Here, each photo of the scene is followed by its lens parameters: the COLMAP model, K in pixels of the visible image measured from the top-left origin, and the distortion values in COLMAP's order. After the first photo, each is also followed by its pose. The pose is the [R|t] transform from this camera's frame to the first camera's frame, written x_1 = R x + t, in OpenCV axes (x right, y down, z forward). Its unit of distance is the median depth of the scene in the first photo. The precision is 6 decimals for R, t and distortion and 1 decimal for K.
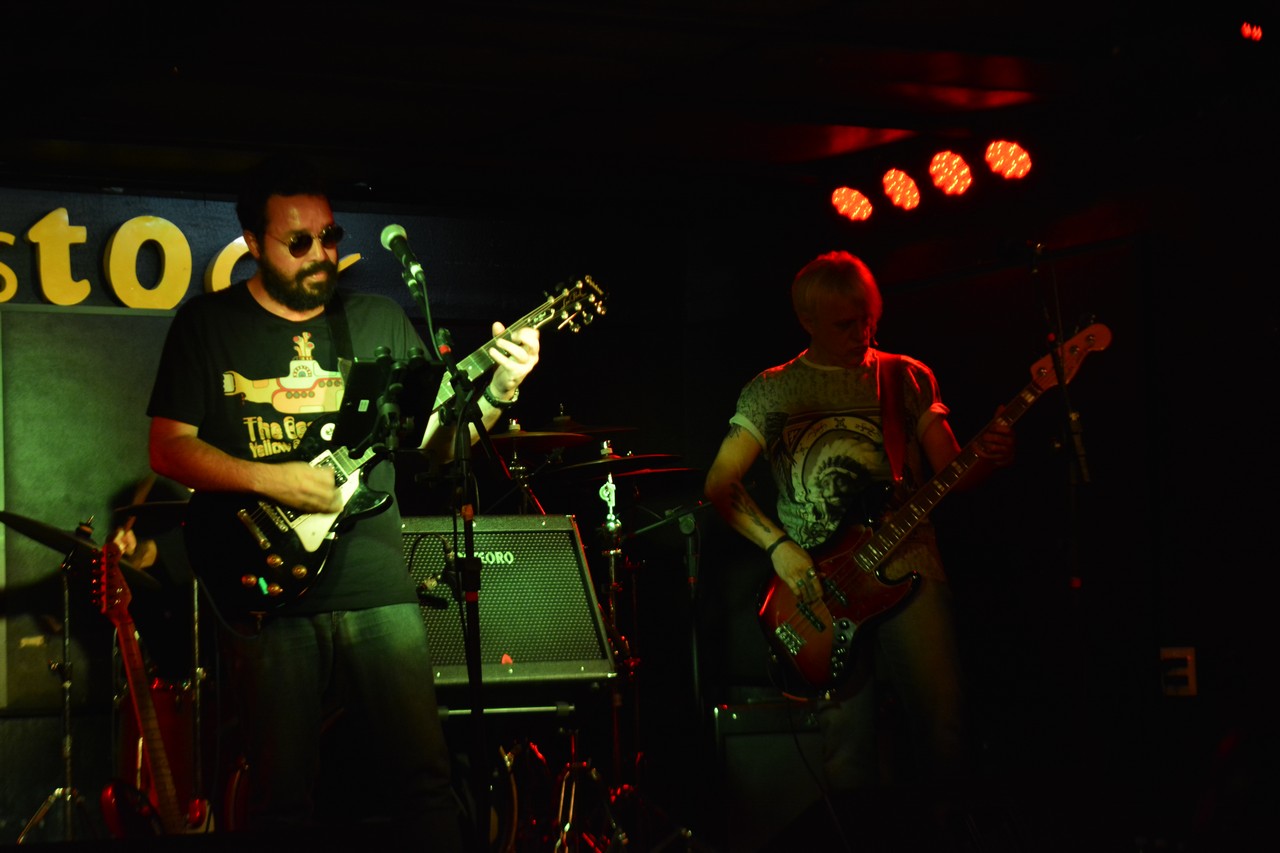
lens RADIAL K [[2657.4, 0, 637.0], [0, 2657.4, 466.2], [0, 0, 1]] dist [0.029549, 0.246003]
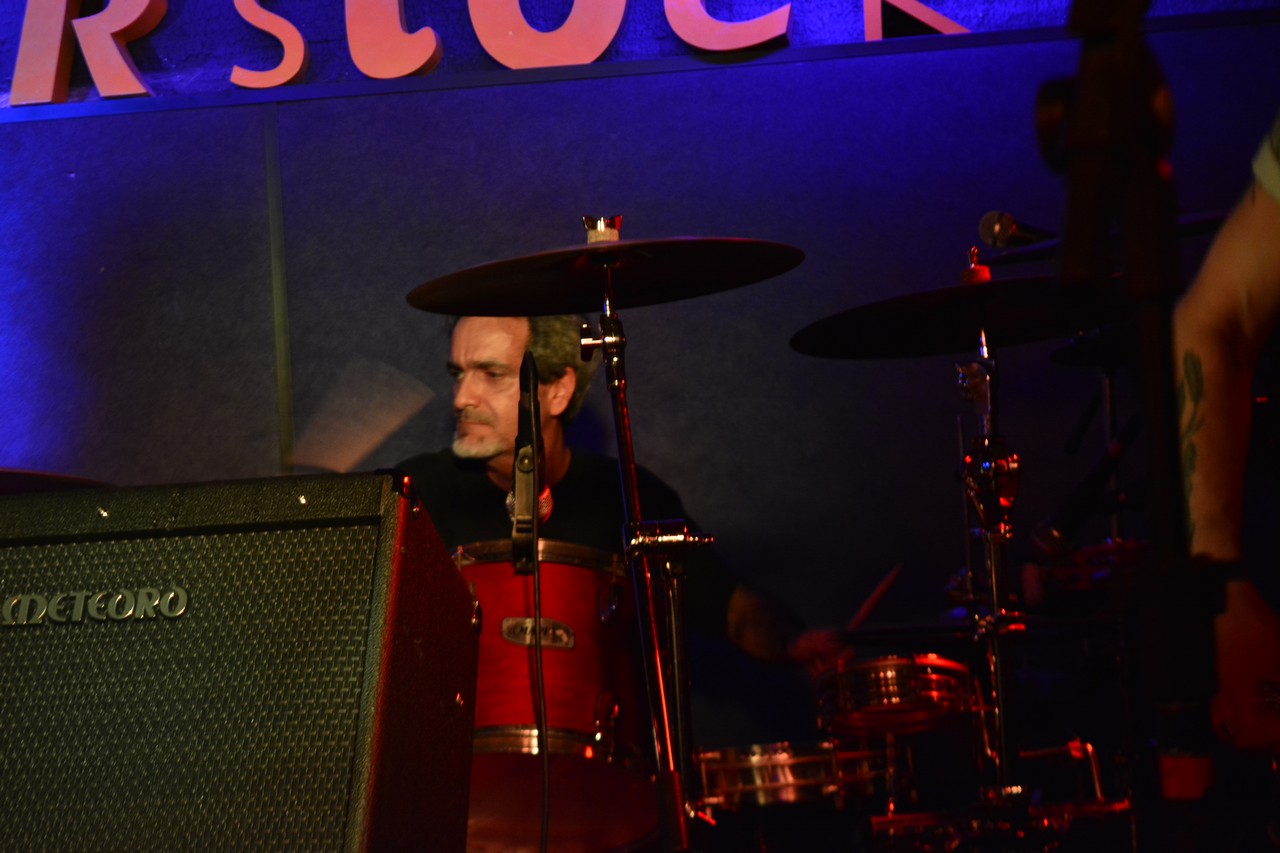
lens RADIAL K [[2931.1, 0, 638.6], [0, 2931.1, 460.8], [0, 0, 1]] dist [0.093640, -0.203643]
pose [[0.793430, -0.040411, -0.607318, 0.186108], [0.065167, 0.997698, 0.018751, 0.009238], [0.605162, -0.054455, 0.794237, 0.556927]]
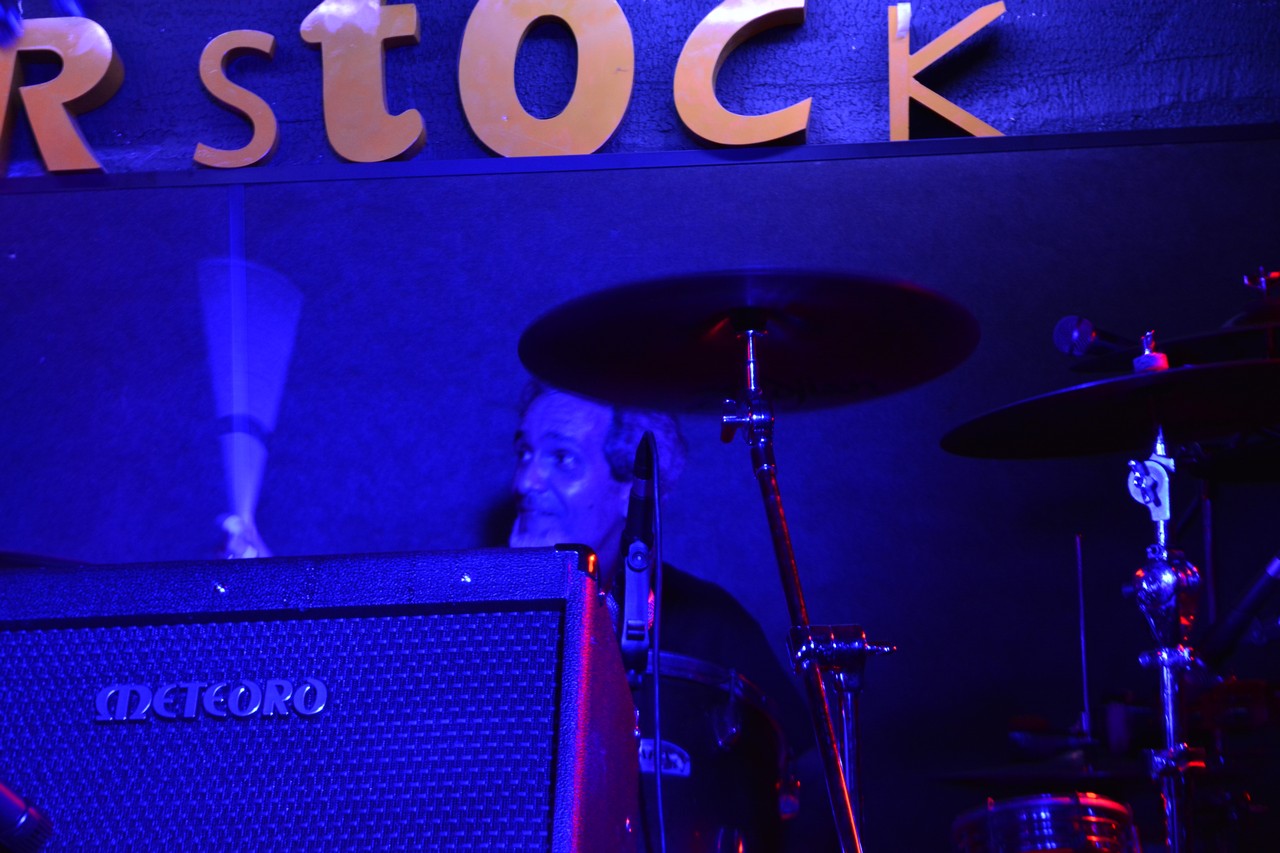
lens RADIAL K [[2931.1, 0, 638.6], [0, 2931.1, 460.8], [0, 0, 1]] dist [0.093640, -0.203643]
pose [[0.837118, -0.048505, -0.544868, 0.124199], [0.035740, 0.998782, -0.034003, 0.015731], [0.545854, 0.008991, 0.837832, 0.573051]]
